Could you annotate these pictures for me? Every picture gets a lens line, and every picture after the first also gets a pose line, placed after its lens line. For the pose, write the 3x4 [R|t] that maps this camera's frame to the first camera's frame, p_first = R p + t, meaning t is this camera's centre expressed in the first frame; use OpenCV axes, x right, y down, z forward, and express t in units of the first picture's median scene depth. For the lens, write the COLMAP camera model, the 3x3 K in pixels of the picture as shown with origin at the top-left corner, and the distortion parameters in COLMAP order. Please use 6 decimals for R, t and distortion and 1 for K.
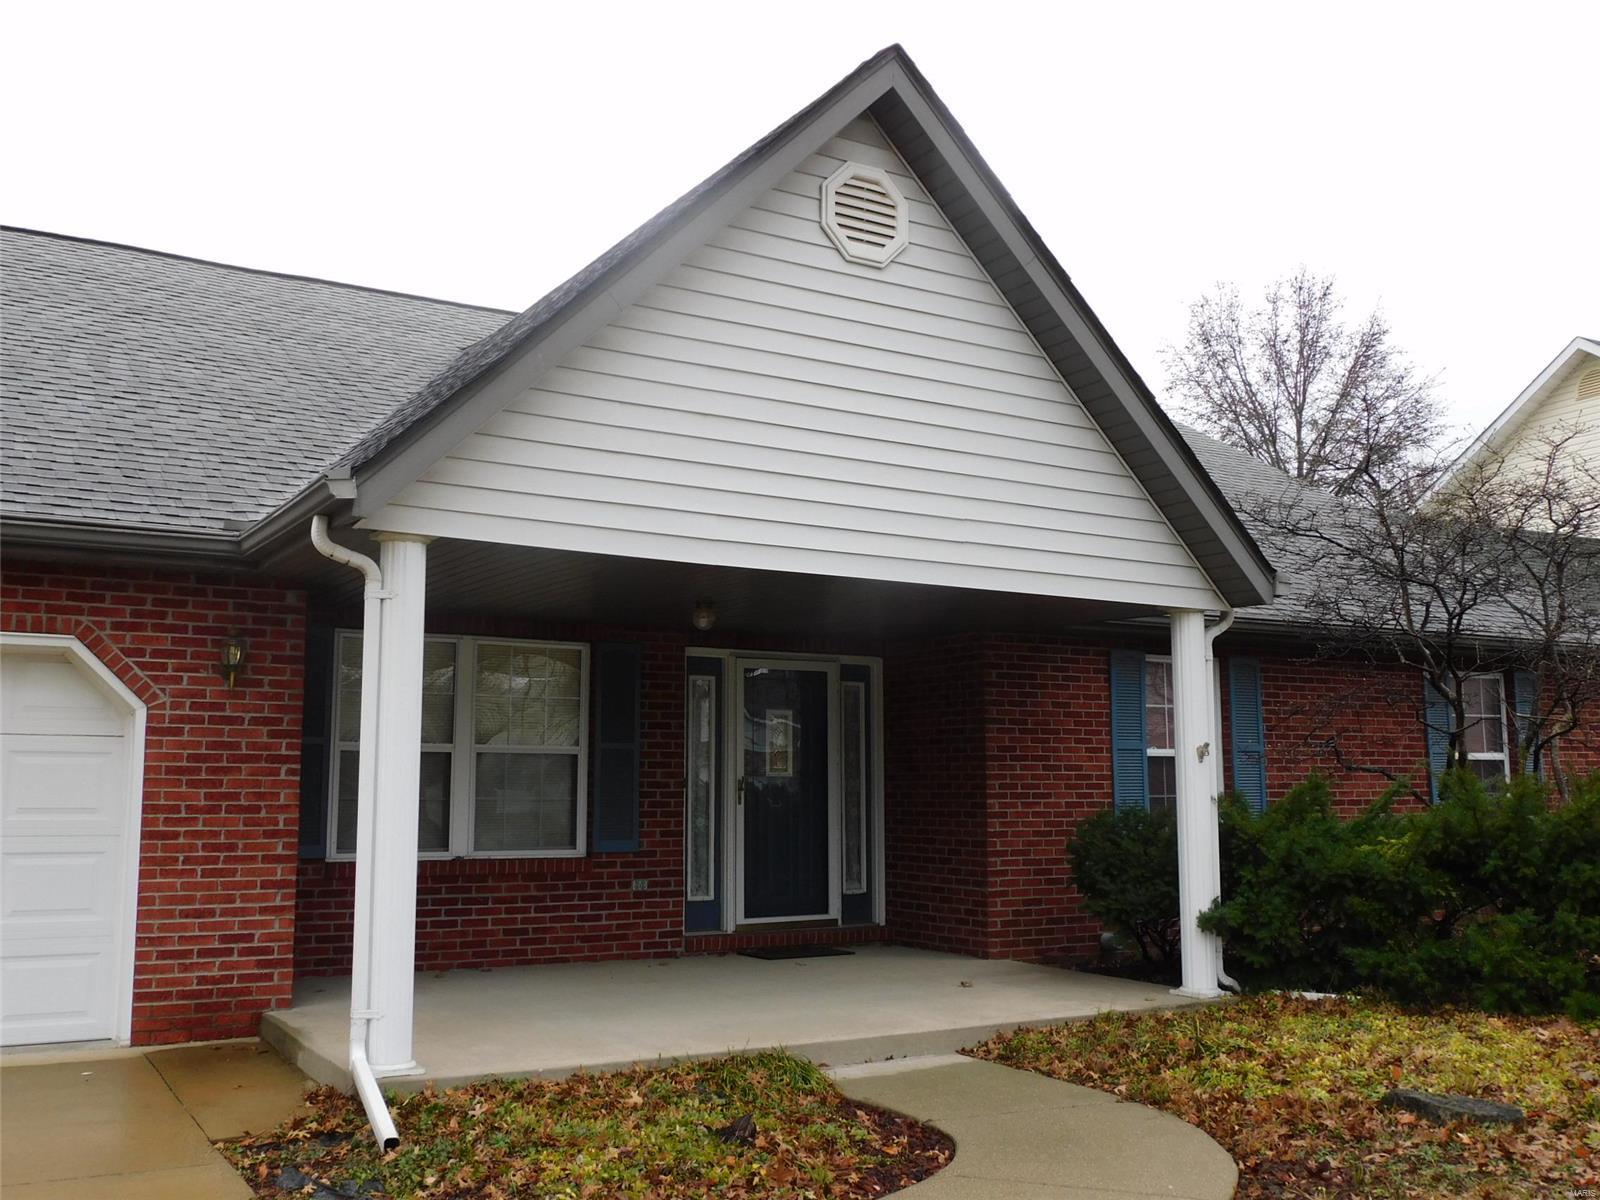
lens RADIAL K [[1553.8, 0, 800.0], [0, 1553.8, 600.0], [0, 0, 1]] dist [0.014957, -0.003177]
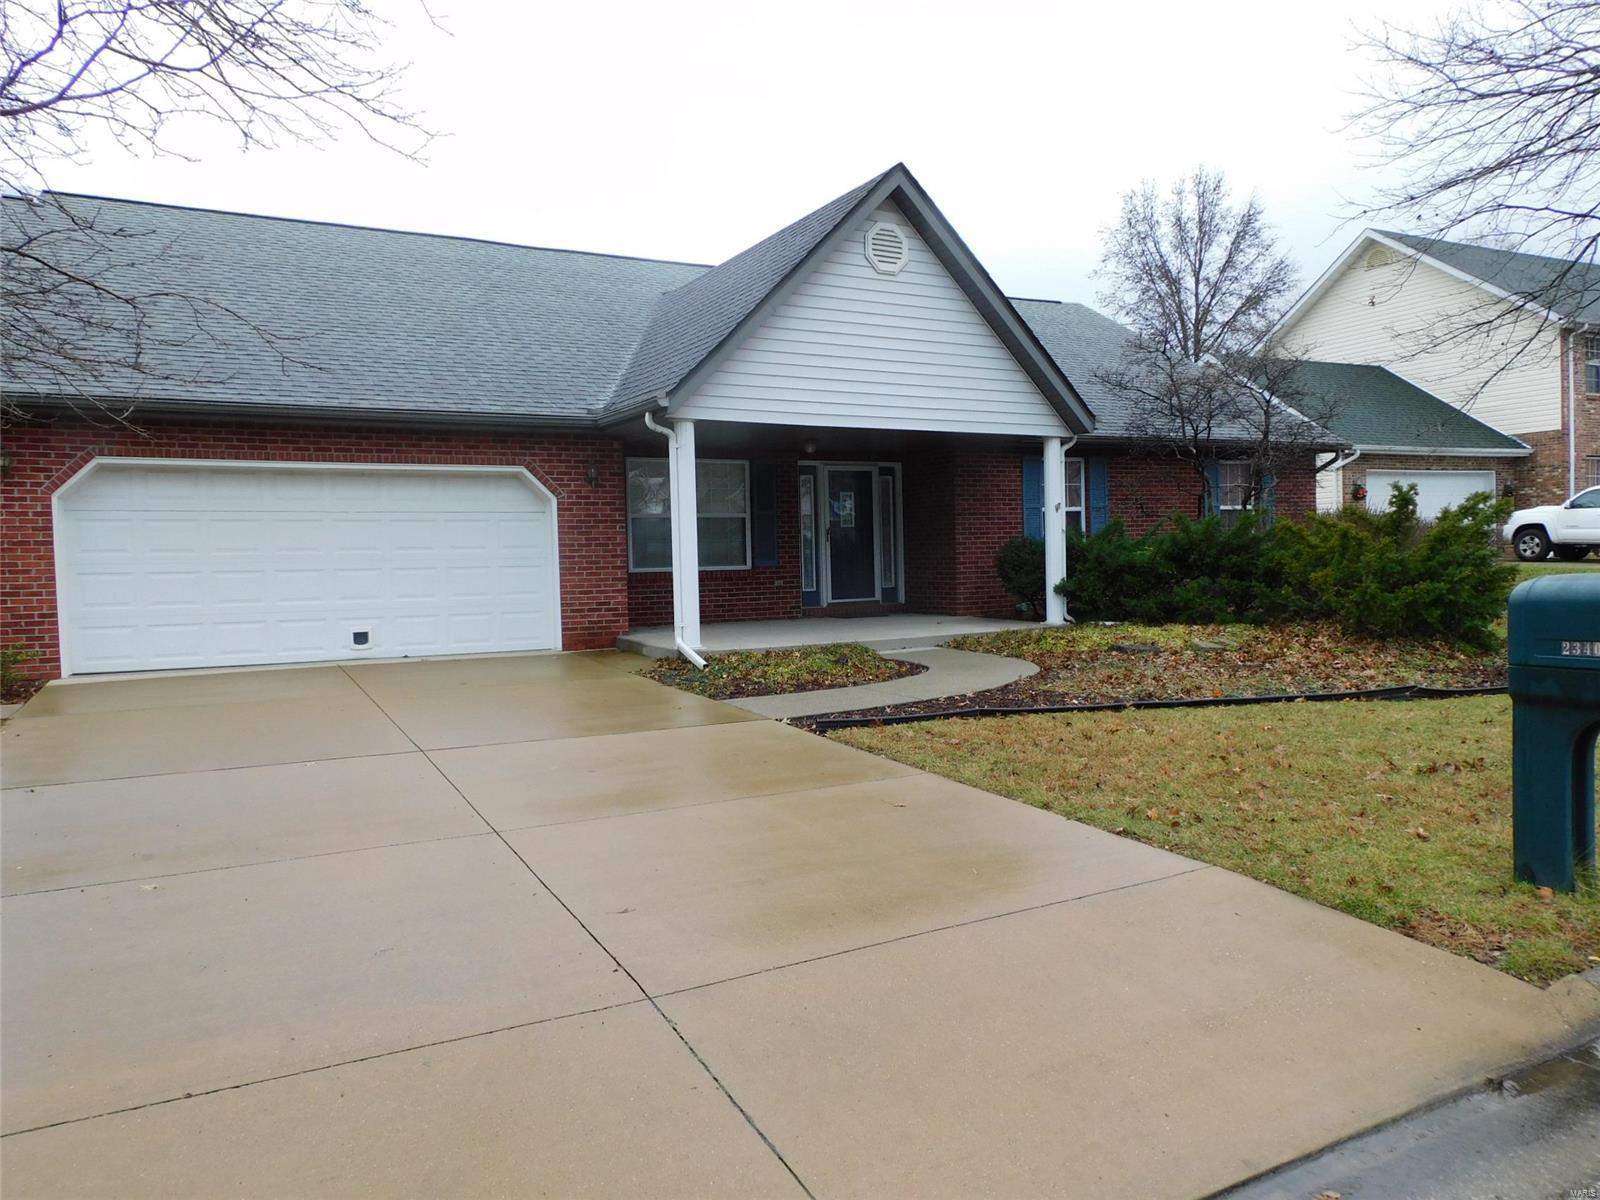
lens RADIAL K [[1154.4, 0, 809.7], [0, 1154.4, 601.3], [0, 0, 1]] dist [0.012374, 0.004986]
pose [[0.999086, -0.022407, -0.036391, -0.013175], [0.028100, 0.986001, 0.164357, -0.039007], [0.032199, -0.165229, 0.985729, -0.525443]]
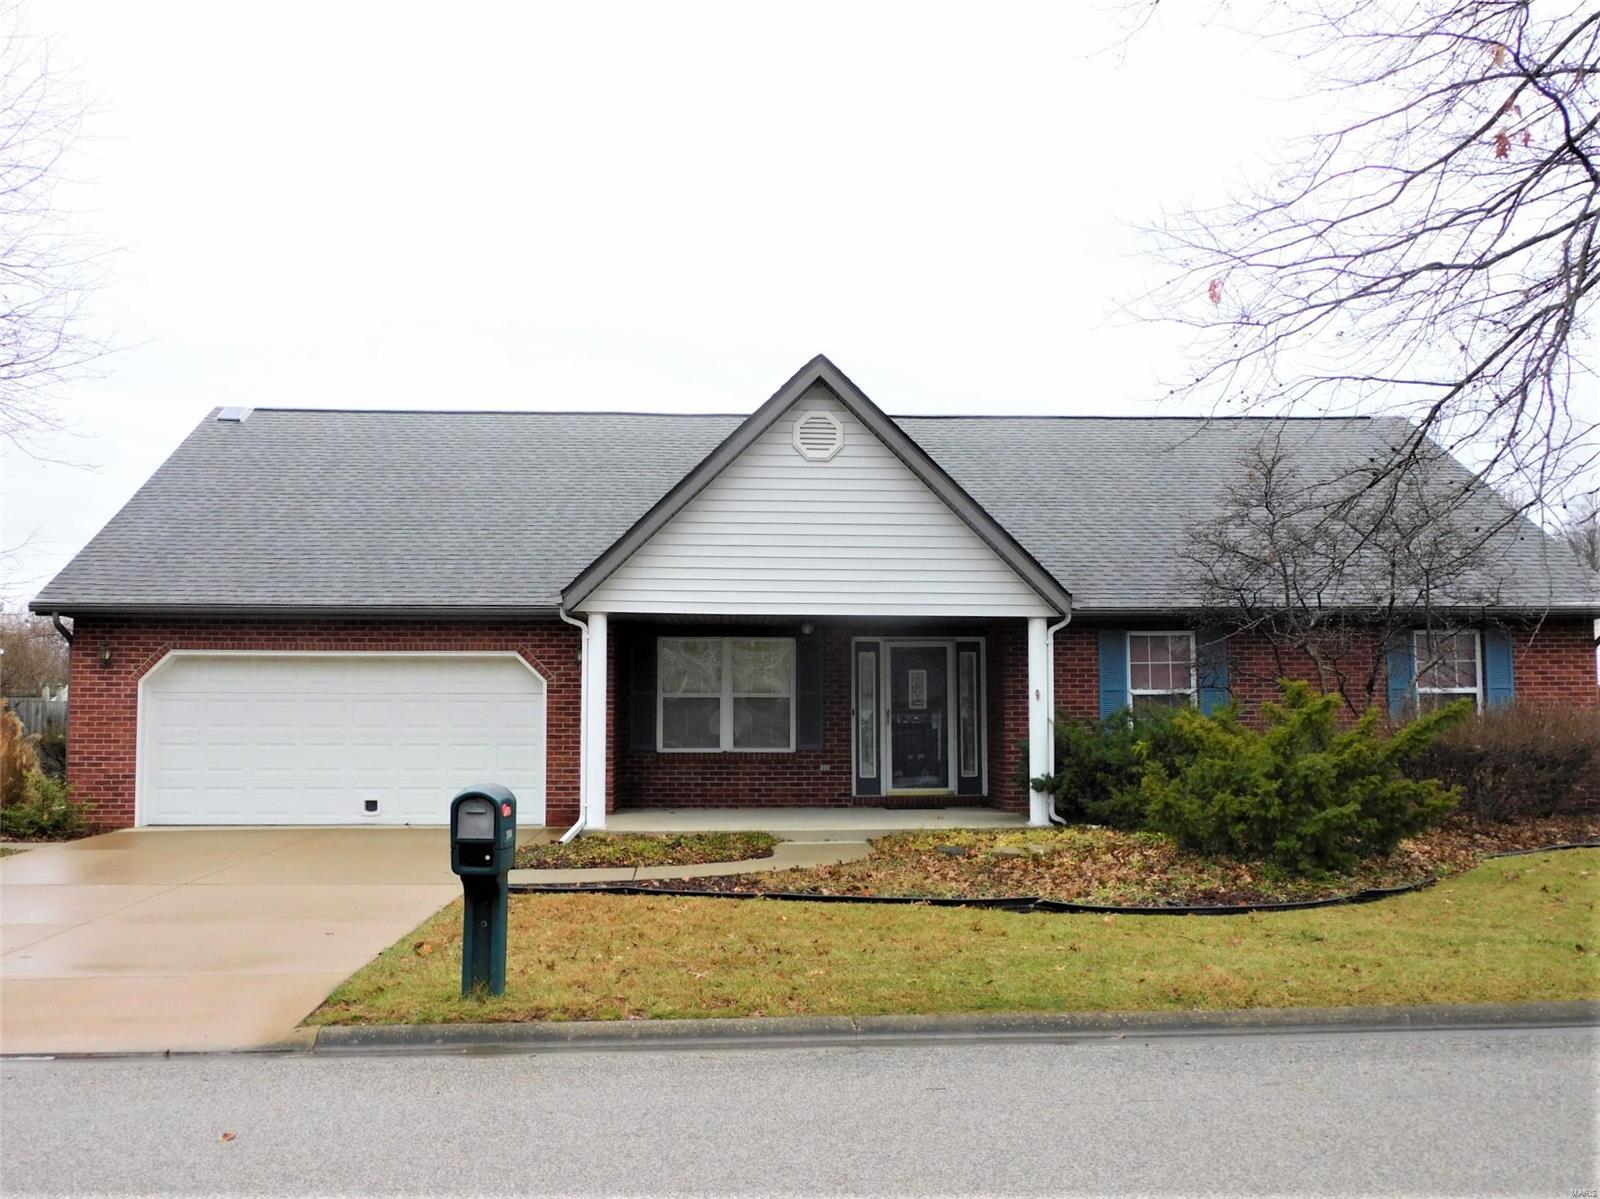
lens RADIAL K [[1630.3, 0, 800.0], [0, 1630.3, 599.5], [0, 0, 1]] dist [0.065661, 0.000152]
pose [[0.879003, -0.038043, -0.475296, 0.939274], [0.061212, 0.997567, 0.033358, -0.096322], [0.472870, -0.058416, 0.879193, -0.825894]]
